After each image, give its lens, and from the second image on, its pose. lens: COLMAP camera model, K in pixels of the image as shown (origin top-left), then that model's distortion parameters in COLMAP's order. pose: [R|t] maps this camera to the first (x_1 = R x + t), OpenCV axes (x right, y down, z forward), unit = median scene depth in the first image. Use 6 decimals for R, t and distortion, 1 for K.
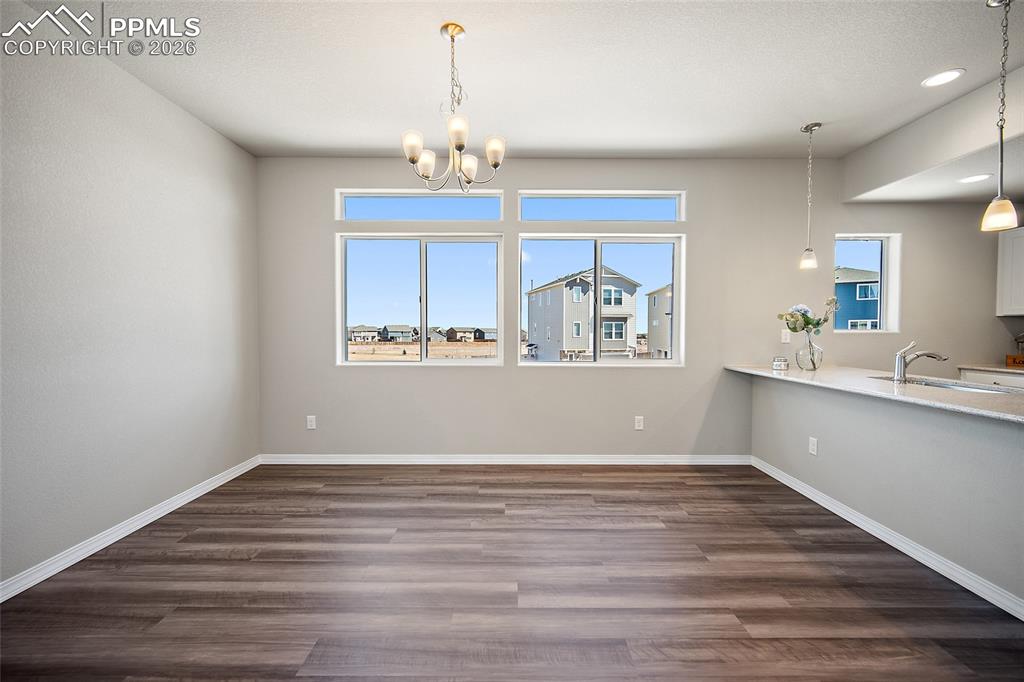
lens RADIAL K [[405.2, 0, 513.6], [0, 405.2, 336.9], [0, 0, 1]] dist [-0.000254, 0.000097]
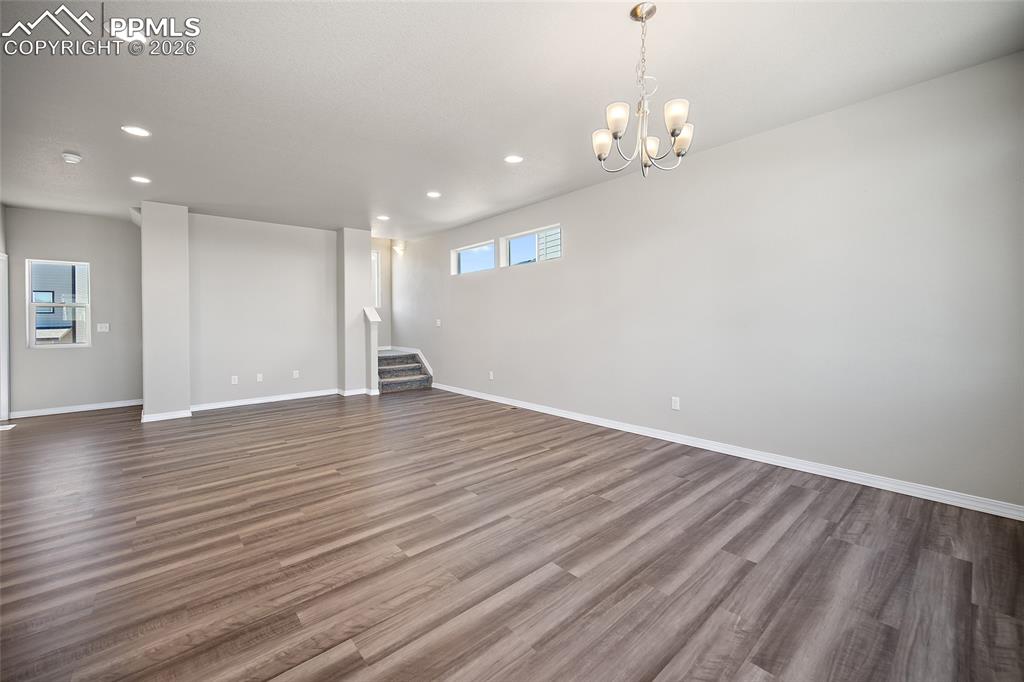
lens RADIAL K [[413.4, 0, 512.0], [0, 413.4, 341.0], [0, 0, 1]] dist [-0.000091, -0.000178]
pose [[-0.756301, 0.041774, -0.652889, 0.576390], [-0.001839, 0.997820, 0.065974, -0.018968], [0.654221, 0.051097, -0.754575, 1.236021]]
